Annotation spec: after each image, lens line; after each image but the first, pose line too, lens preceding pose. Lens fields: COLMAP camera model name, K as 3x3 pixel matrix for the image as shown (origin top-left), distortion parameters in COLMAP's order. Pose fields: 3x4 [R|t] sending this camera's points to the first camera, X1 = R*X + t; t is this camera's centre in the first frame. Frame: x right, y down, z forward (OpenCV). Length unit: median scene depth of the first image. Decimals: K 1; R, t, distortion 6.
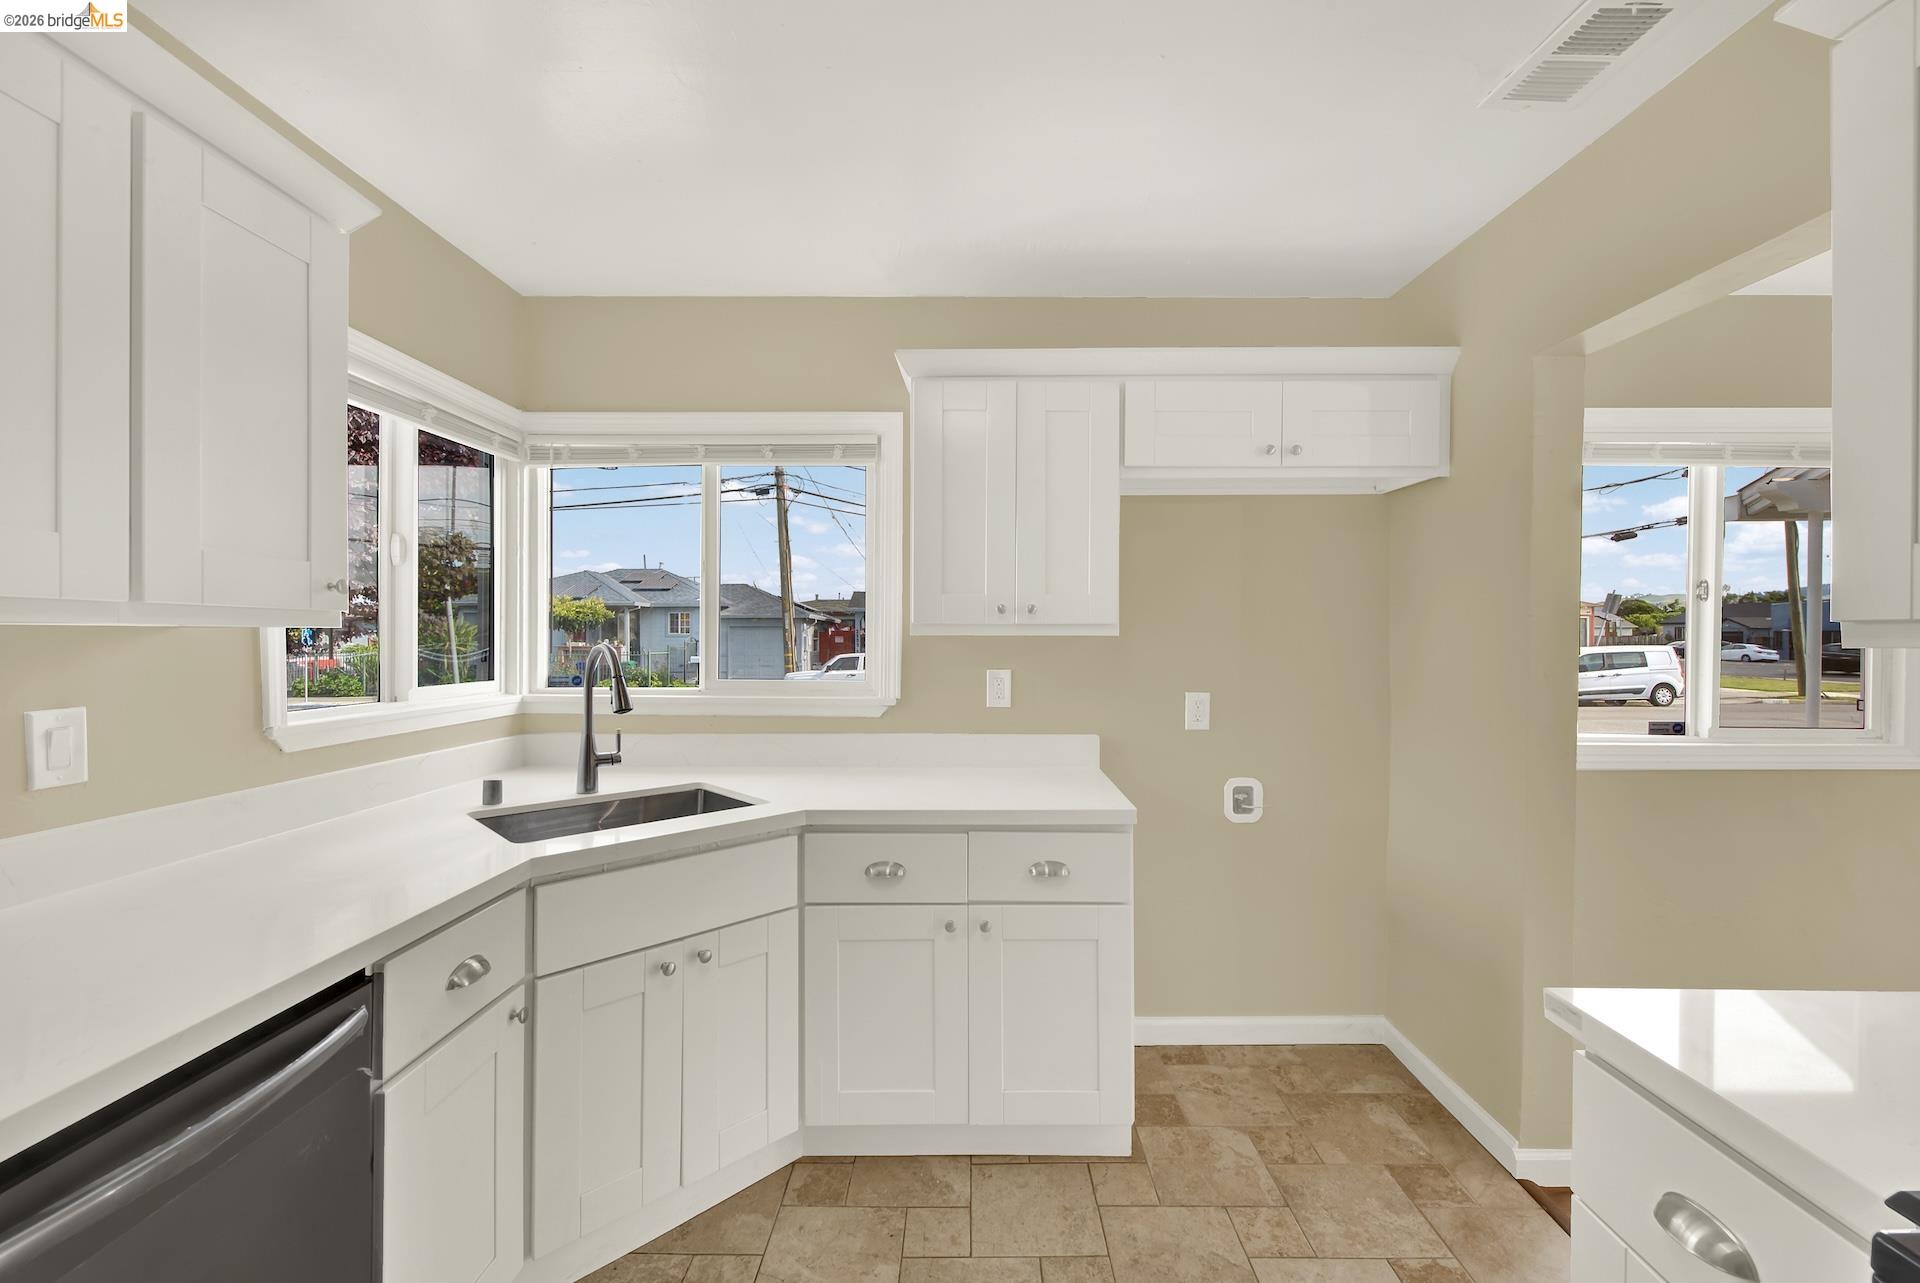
lens RADIAL K [[781.6, 0, 969.2], [0, 781.6, 646.6], [0, 0, 1]] dist [0.006460, -0.003554]
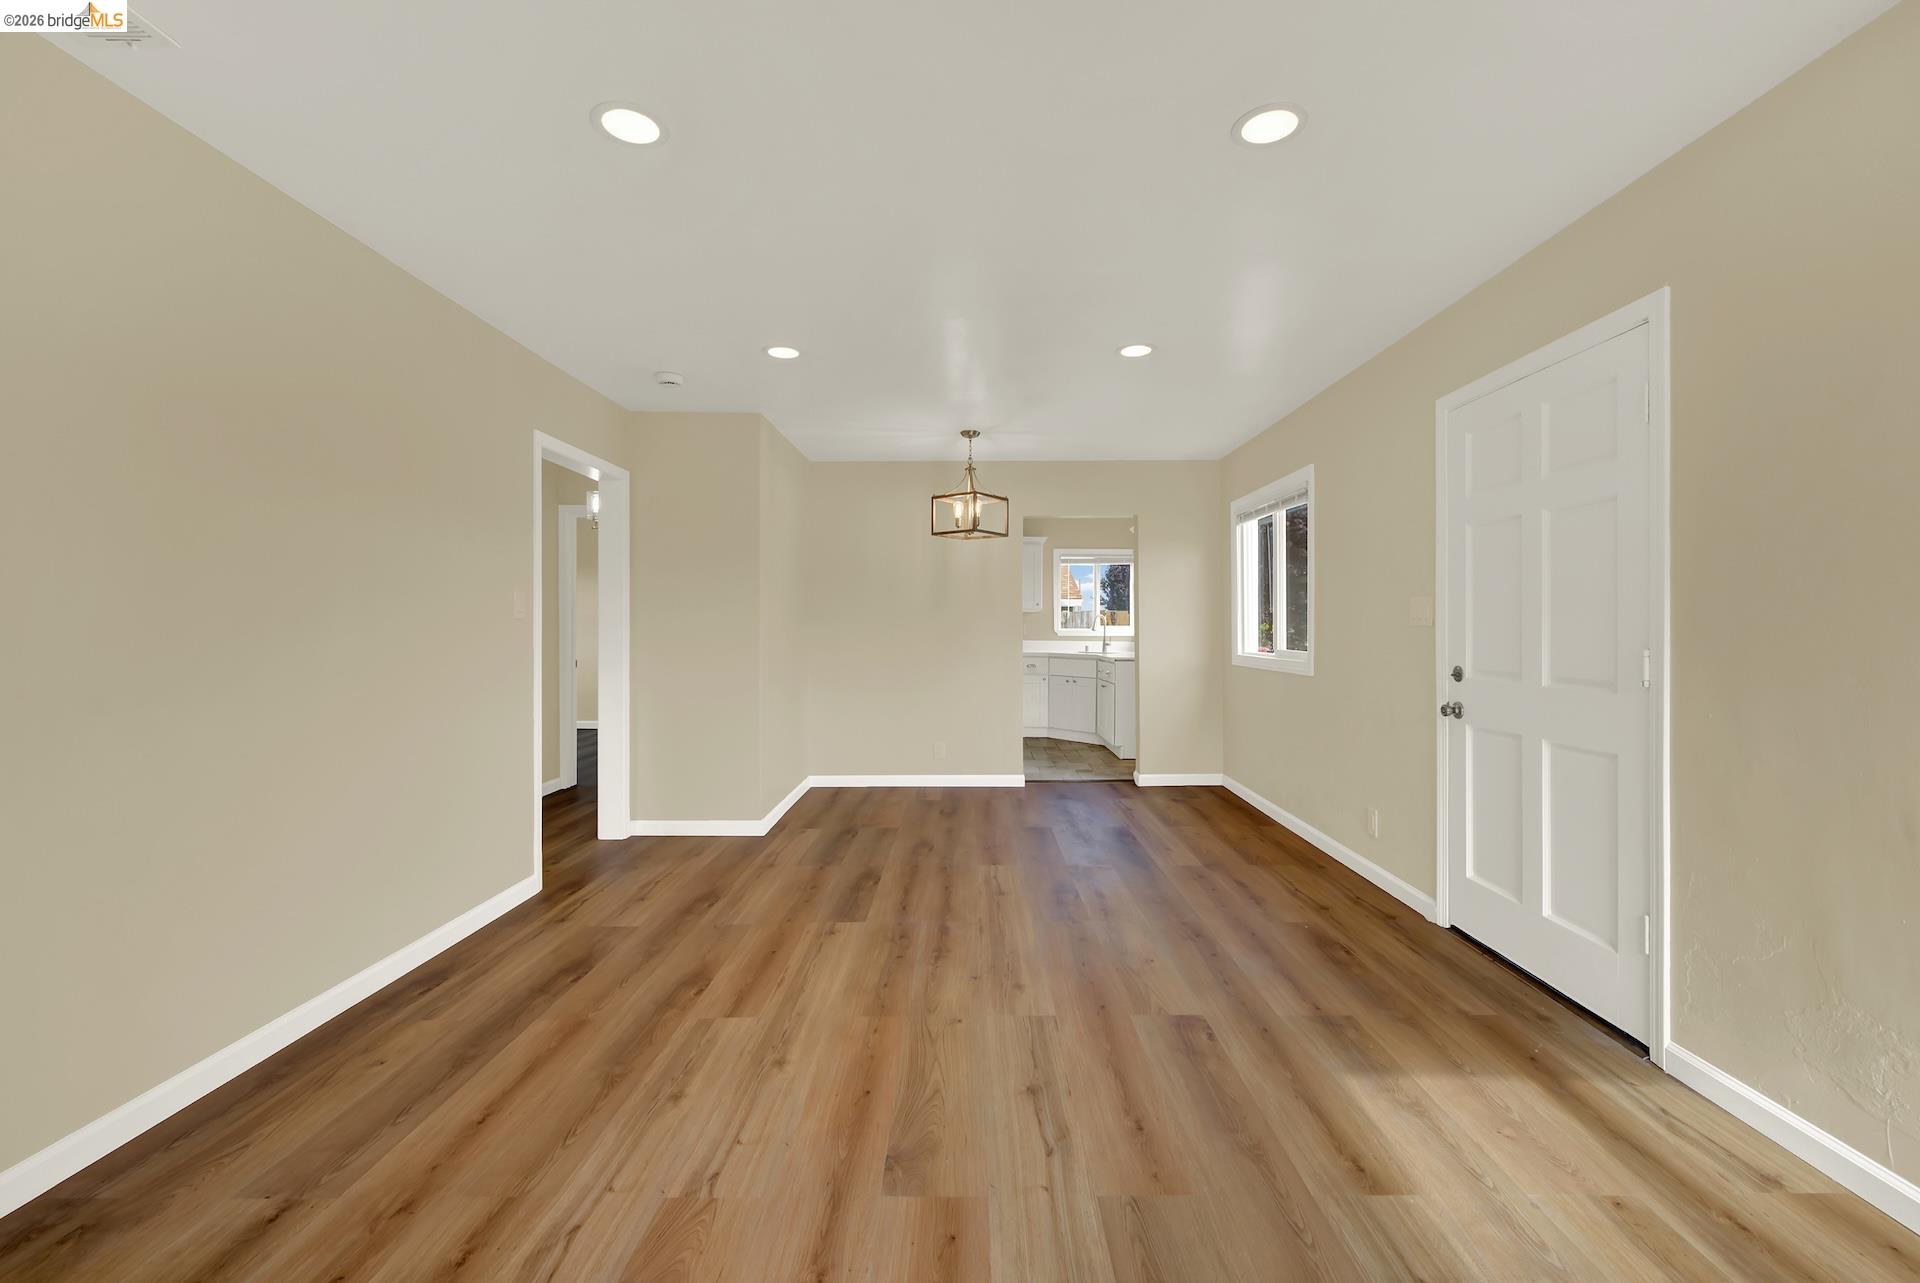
lens RADIAL K [[781.6, 0, 962.8], [0, 781.6, 625.2], [0, 0, 1]] dist [0.006460, -0.003554]
pose [[-0.000039, -0.006850, -0.999977, 3.527318], [-0.017019, 0.999832, -0.006848, 0.090289], [0.999855, 0.017019, -0.000156, 0.282190]]
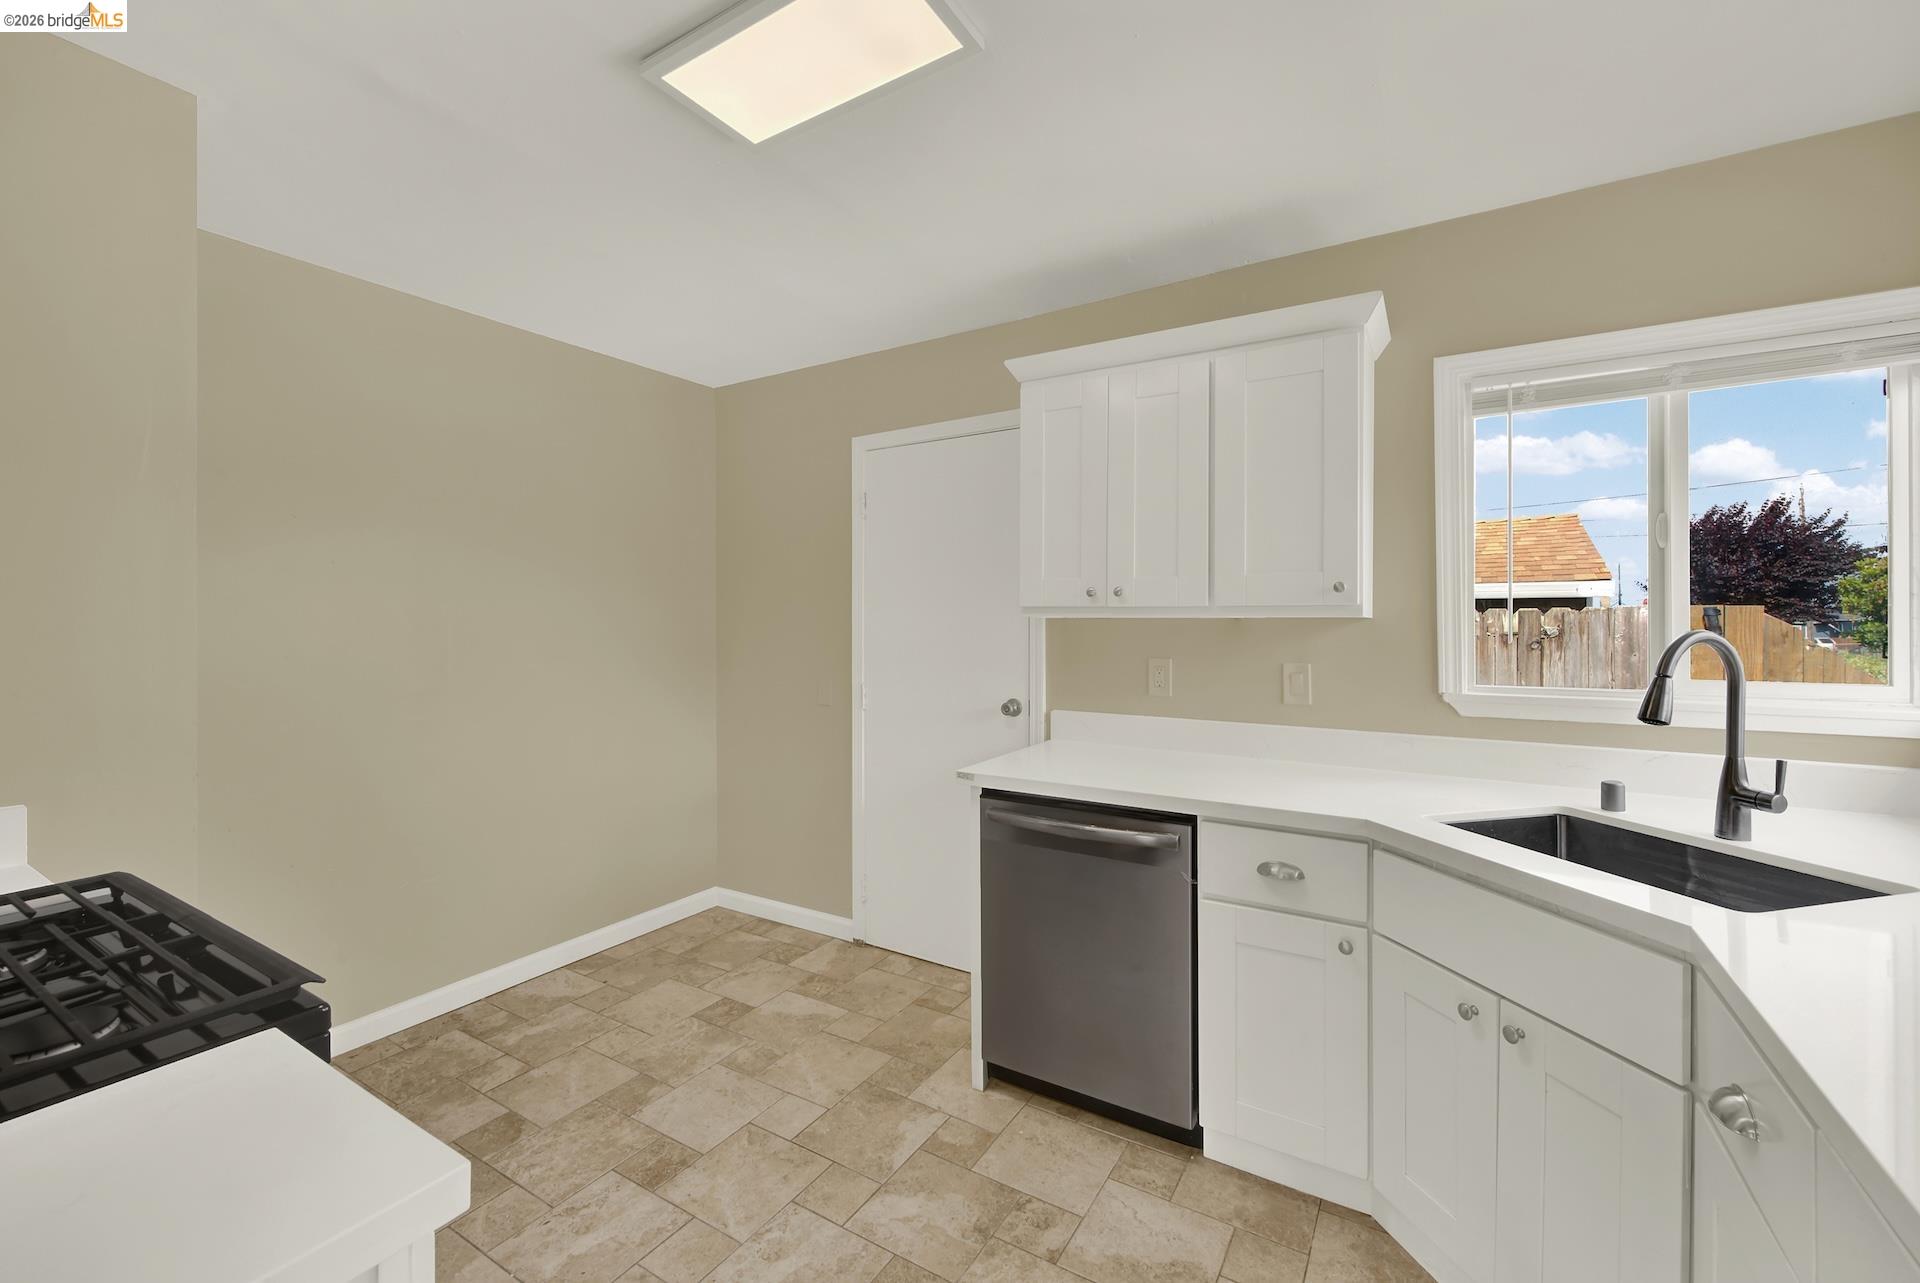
lens RADIAL K [[781.6, 0, 971.4], [0, 781.6, 626.2], [0, 0, 1]] dist [0.006460, -0.003554]
pose [[-0.519500, -0.003191, -0.854465, 0.496091], [-0.011414, 0.999930, 0.003206, -0.002356], [0.854394, 0.011419, -0.519500, 0.783126]]
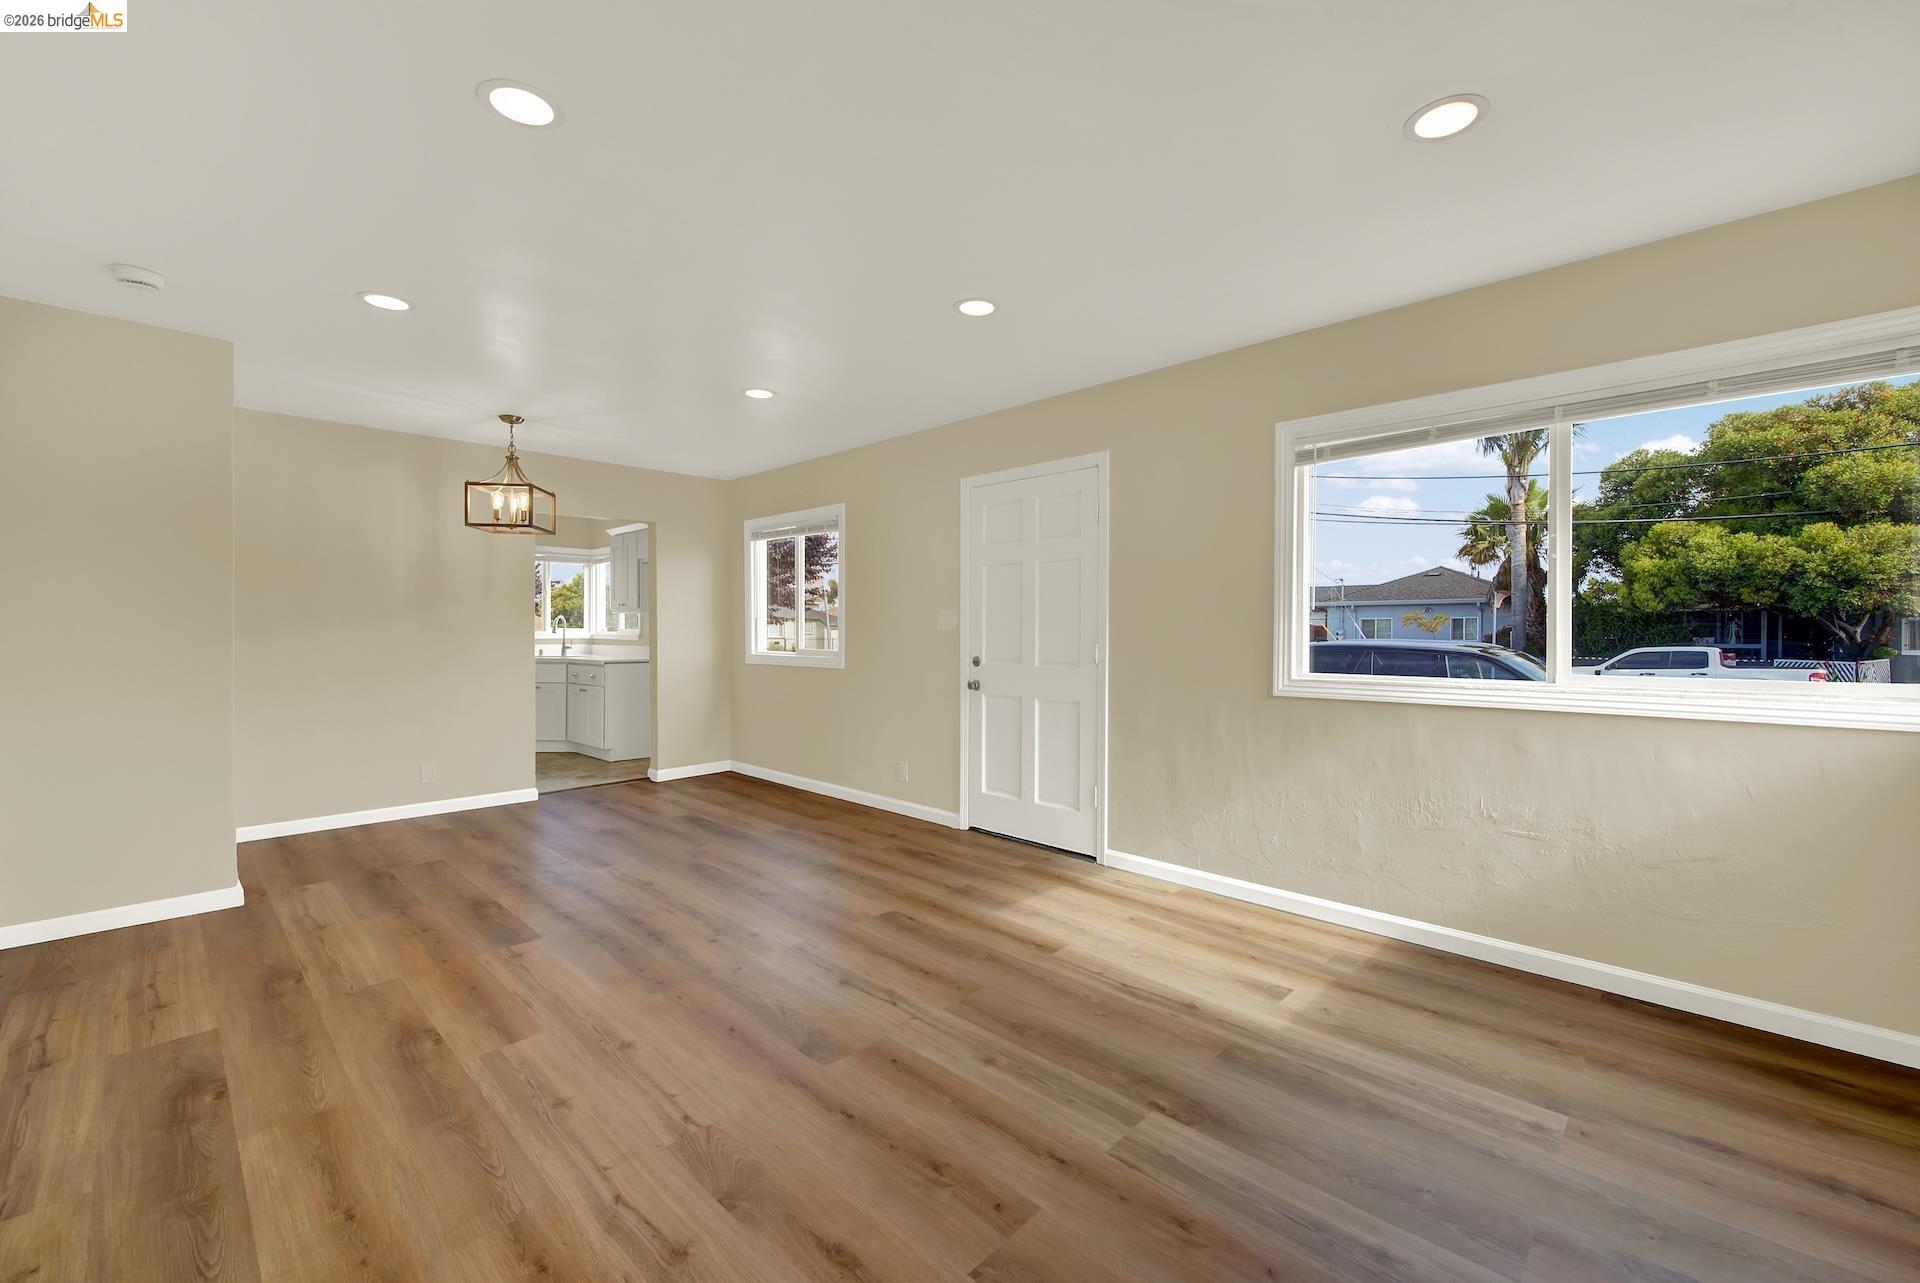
lens RADIAL K [[781.6, 0, 969.4], [0, 781.6, 627.6], [0, 0, 1]] dist [0.006460, -0.003554]
pose [[0.728221, -0.005244, -0.685323, 3.579268], [-0.011460, 0.999738, -0.019828, 0.103886], [0.685247, 0.022293, 0.727970, -0.422090]]
